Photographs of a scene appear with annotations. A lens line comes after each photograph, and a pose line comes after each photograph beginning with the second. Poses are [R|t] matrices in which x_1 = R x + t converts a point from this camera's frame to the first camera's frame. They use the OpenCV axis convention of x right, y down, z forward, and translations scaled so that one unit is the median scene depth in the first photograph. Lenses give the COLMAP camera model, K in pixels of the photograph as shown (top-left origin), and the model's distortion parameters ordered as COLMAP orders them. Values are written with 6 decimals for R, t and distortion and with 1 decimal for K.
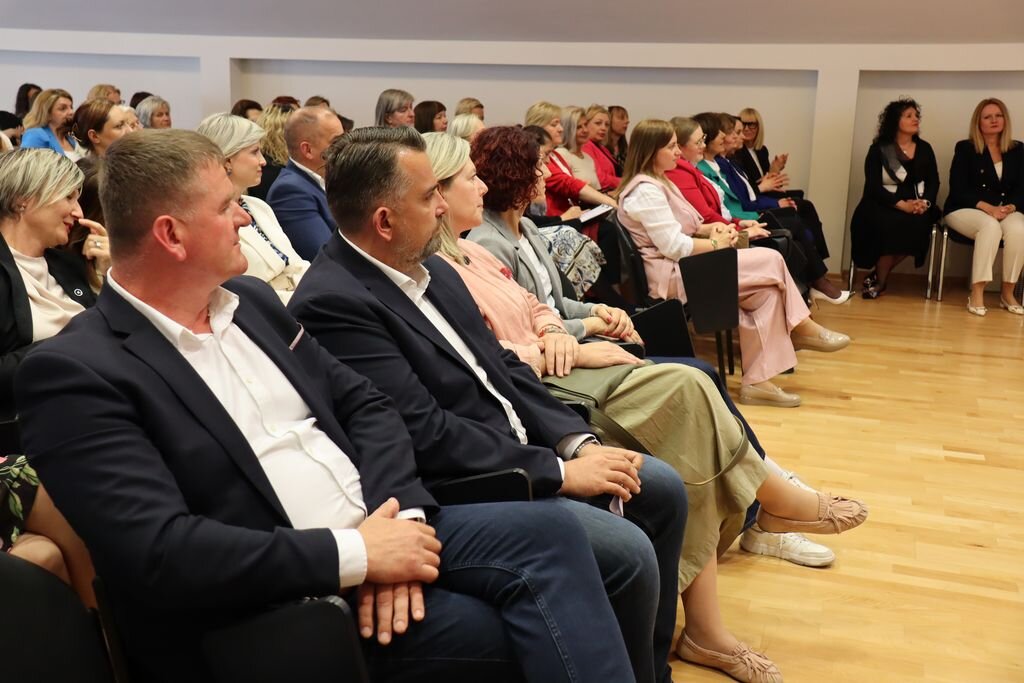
lens RADIAL K [[921.7, 0, 512.0], [0, 921.7, 341.5], [0, 0, 1]] dist [-0.013121, -0.000219]
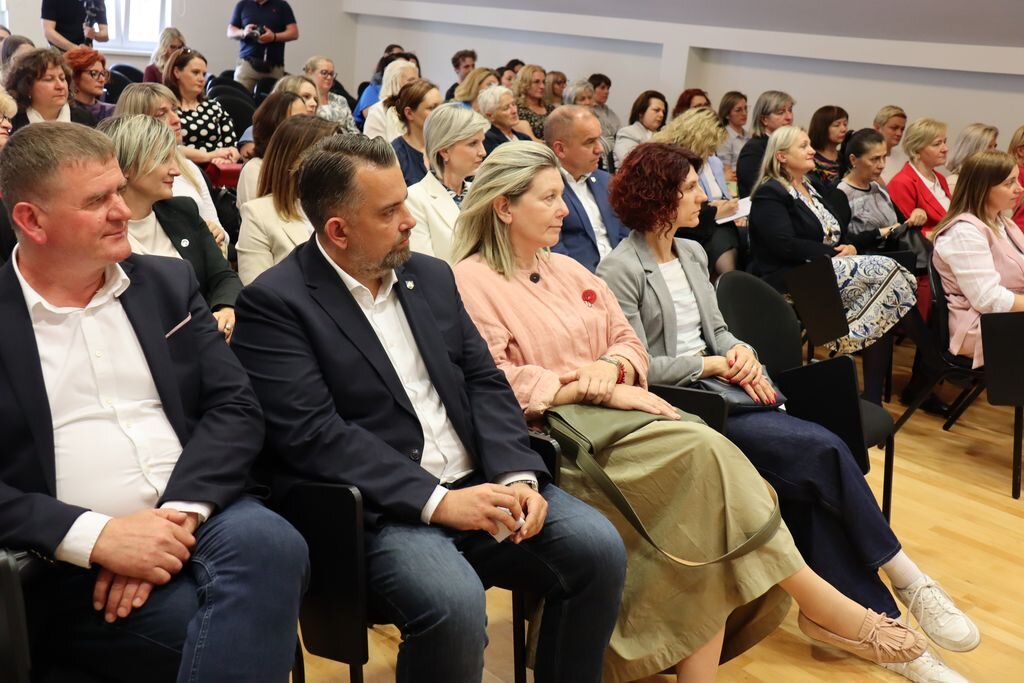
lens RADIAL K [[921.7, 0, 512.0], [0, 921.7, 341.5], [0, 0, 1]] dist [-0.013121, -0.000219]
pose [[0.902071, 0.183641, -0.390569, 0.350450], [-0.180554, 0.982537, 0.044964, -0.065175], [0.392006, 0.029958, 0.919475, 0.079919]]
